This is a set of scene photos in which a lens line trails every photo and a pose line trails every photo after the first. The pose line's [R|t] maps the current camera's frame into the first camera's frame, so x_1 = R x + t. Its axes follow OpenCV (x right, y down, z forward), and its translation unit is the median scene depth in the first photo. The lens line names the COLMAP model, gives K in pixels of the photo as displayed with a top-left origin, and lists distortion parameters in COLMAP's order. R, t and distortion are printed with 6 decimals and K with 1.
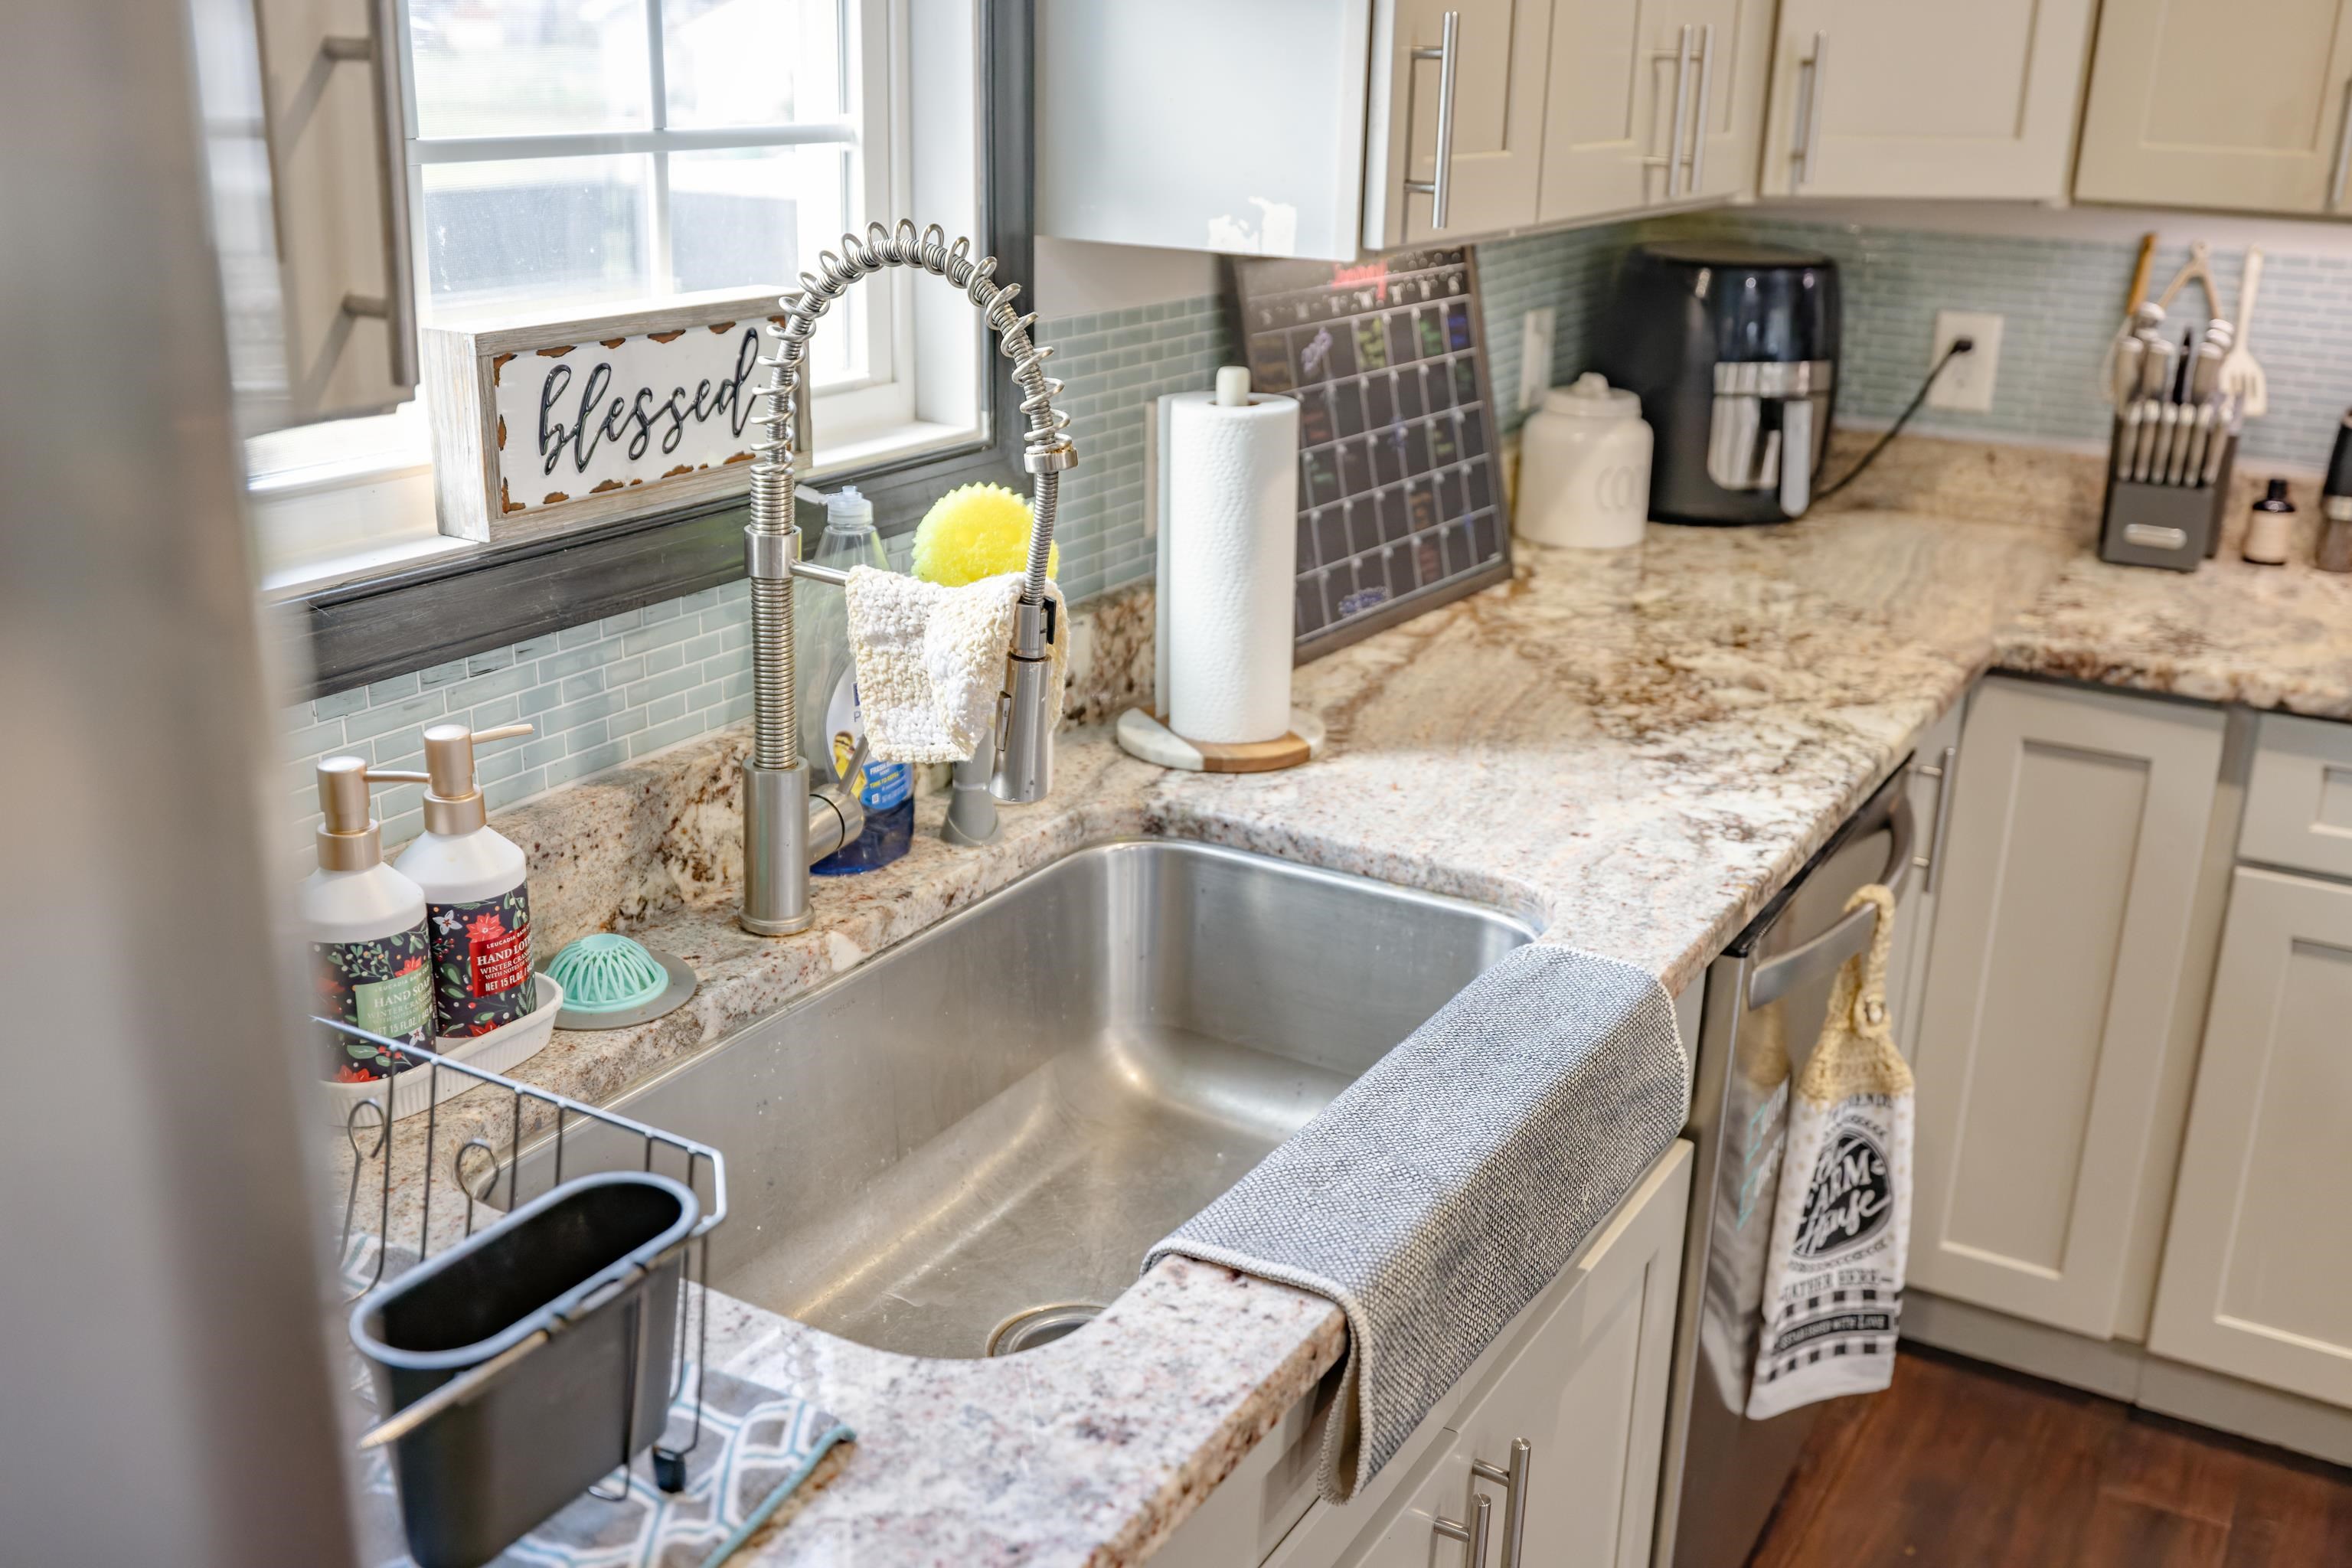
lens RADIAL K [[2267.2, 0, 1186.7], [0, 2267.2, 776.2], [0, 0, 1]] dist [0.002271, 0.000000]
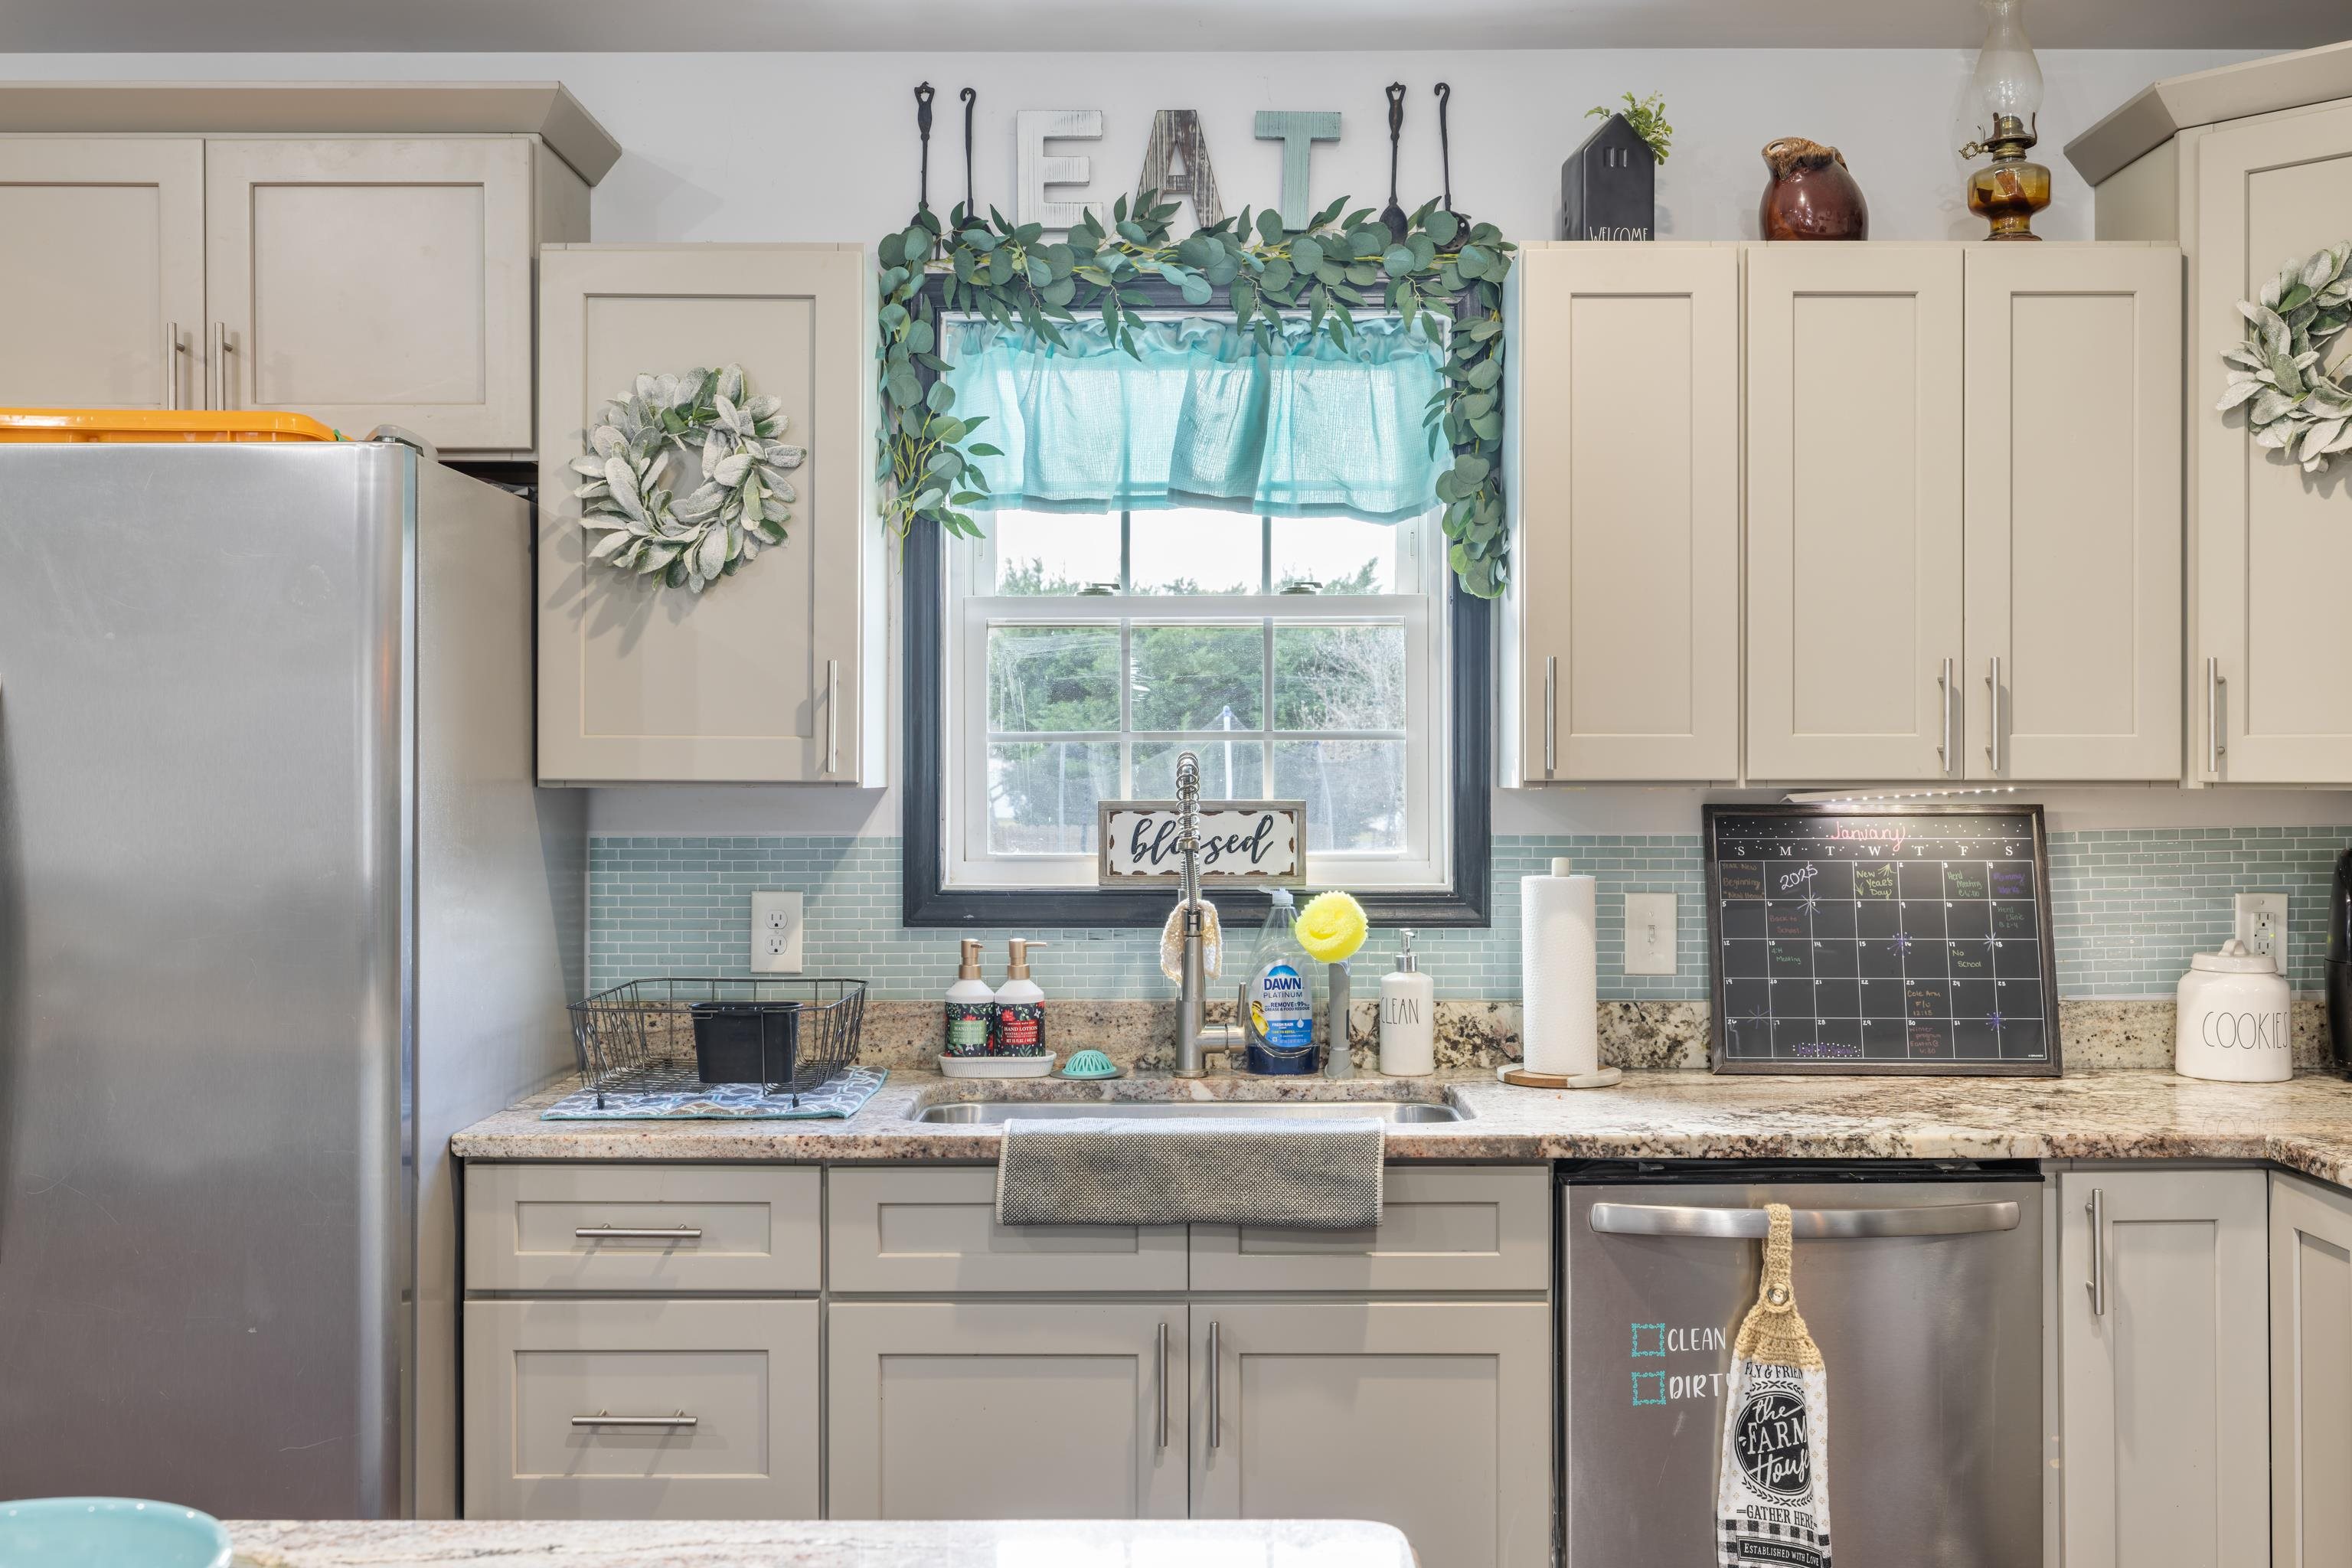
lens RADIAL K [[2267.2, 0, 1194.8], [0, 2267.2, 783.2], [0, 0, 1]] dist [0.002271, 0.000000]
pose [[0.496394, -0.024021, -0.867765, 1.709047], [-0.259378, 0.949850, -0.174667, 0.177187], [0.828442, 0.311782, 0.465269, -0.085664]]
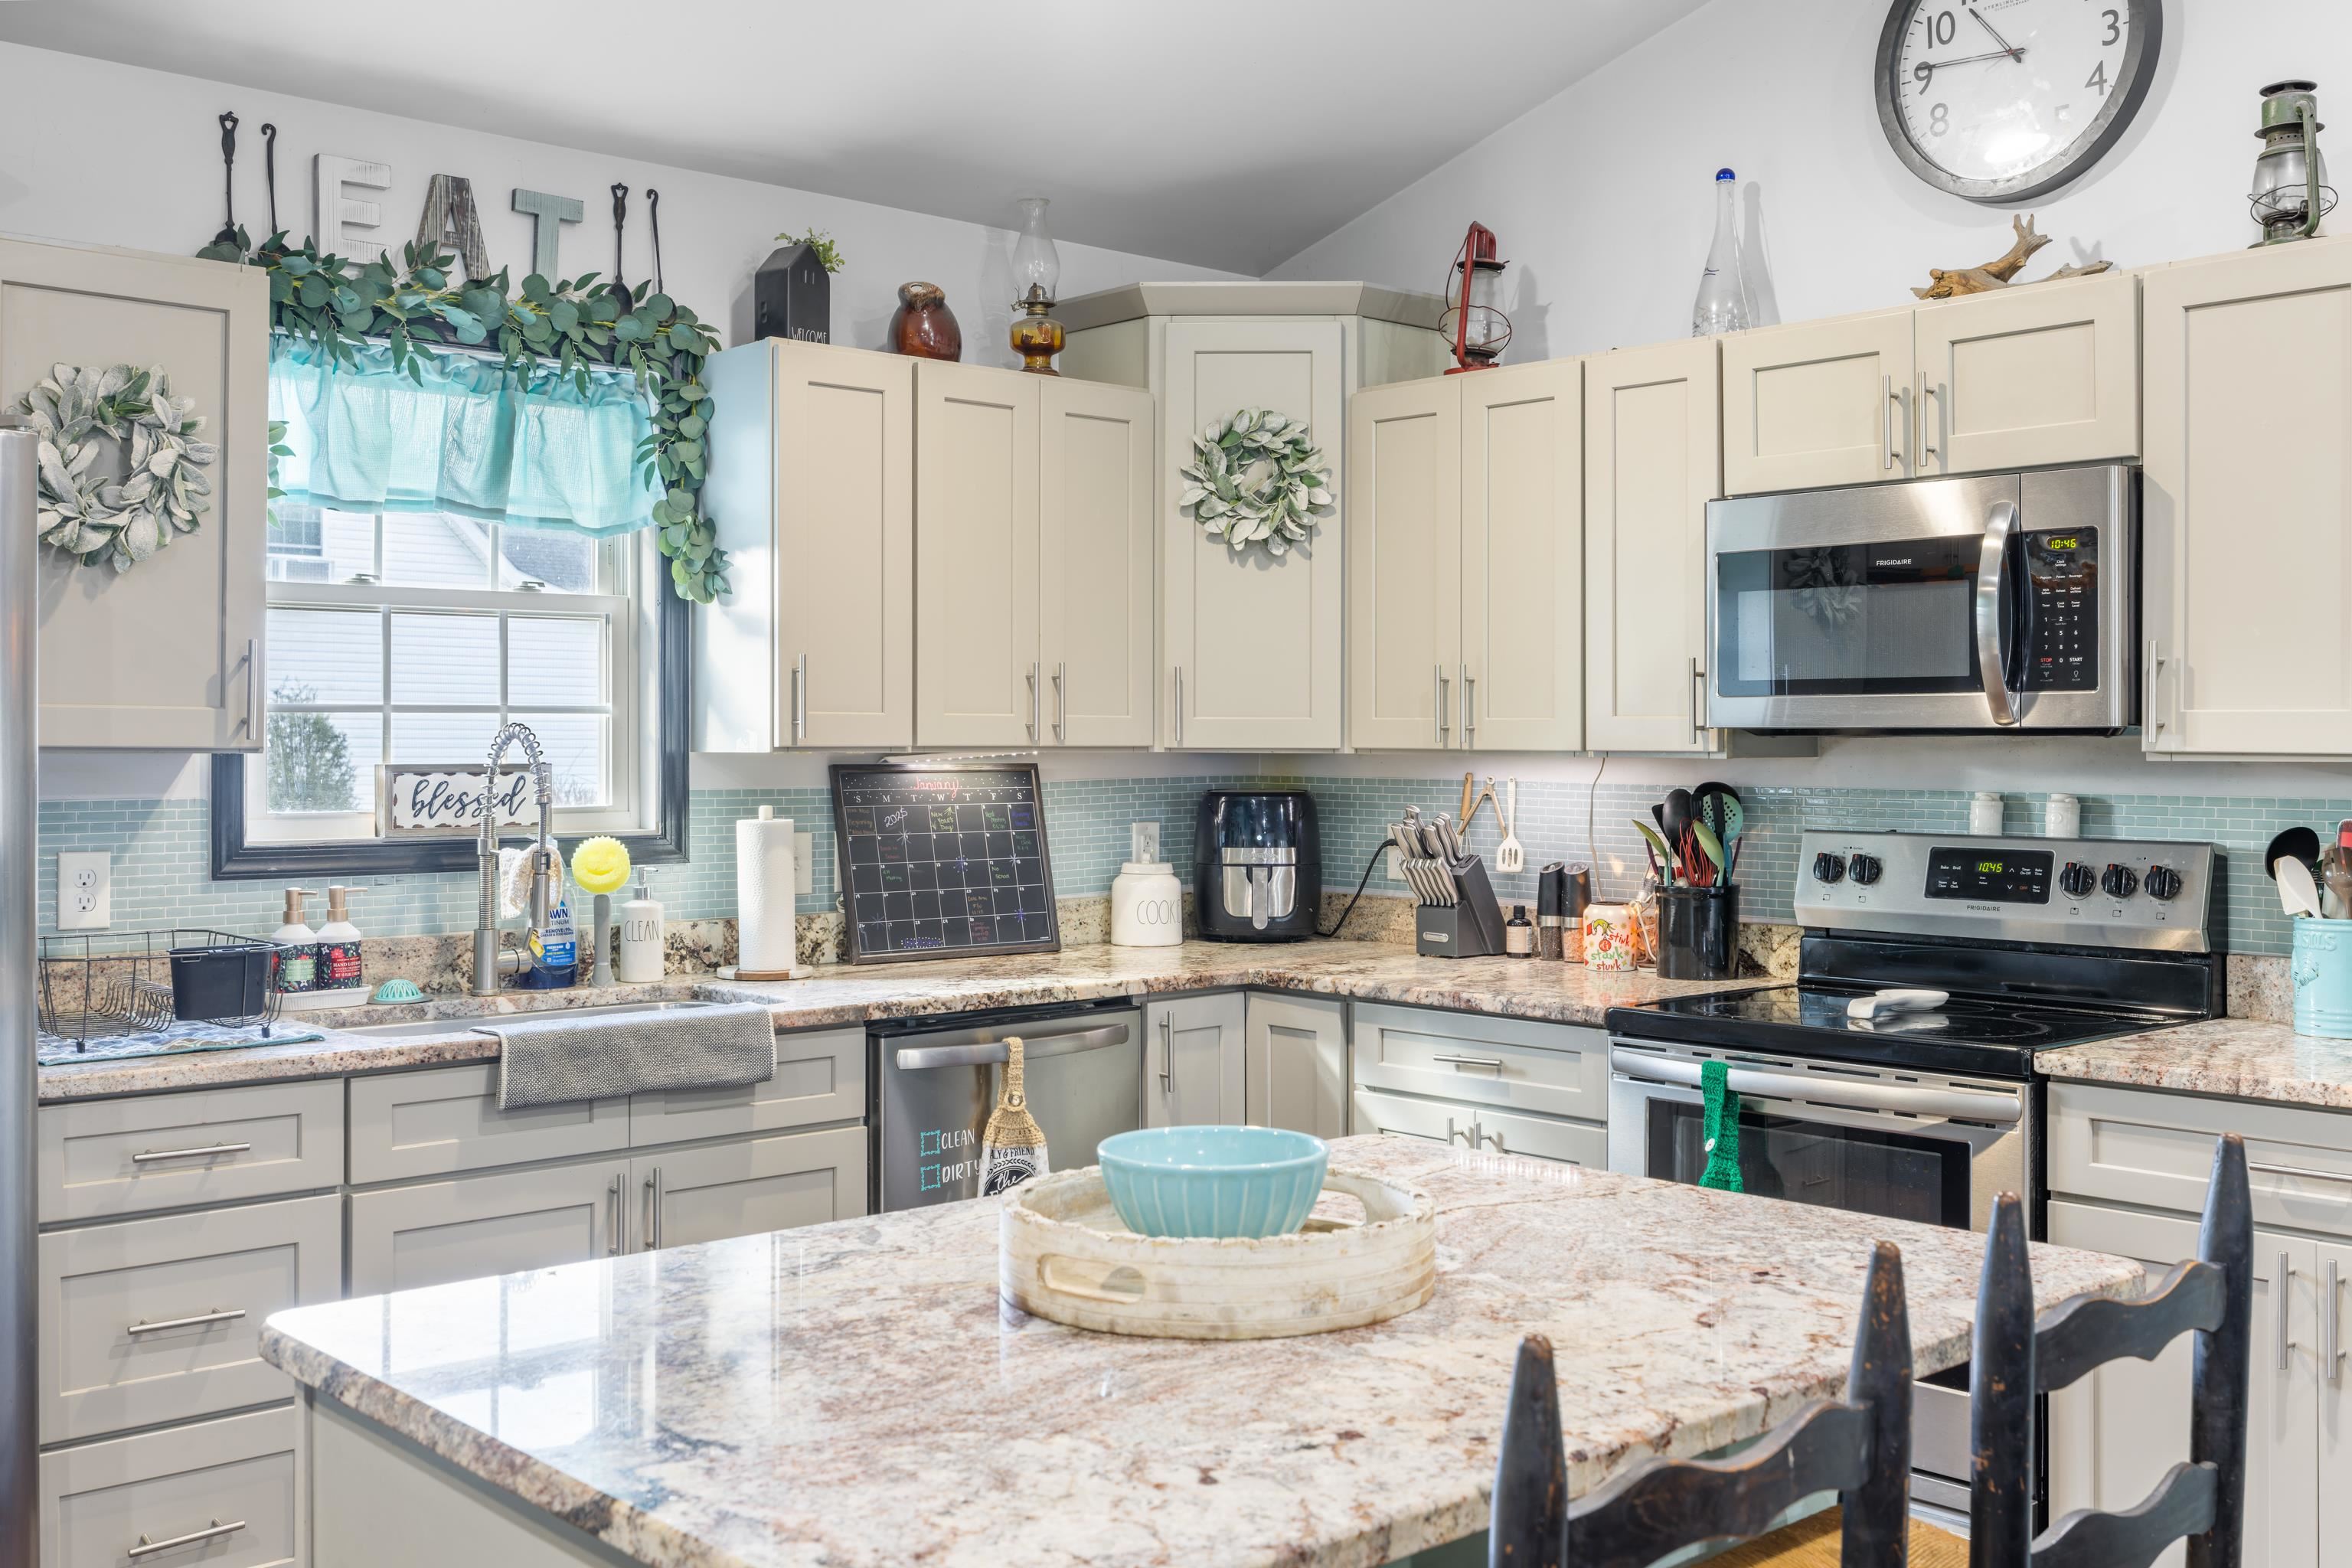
lens RADIAL K [[2267.2, 0, 1165.3], [0, 2267.2, 750.8], [0, 0, 1]] dist [0.002271, 0.000000]
pose [[0.947471, -0.024291, -0.318918, 1.381919], [-0.077204, 0.950258, -0.301744, 0.521012], [0.310384, 0.310516, 0.898466, -1.159894]]
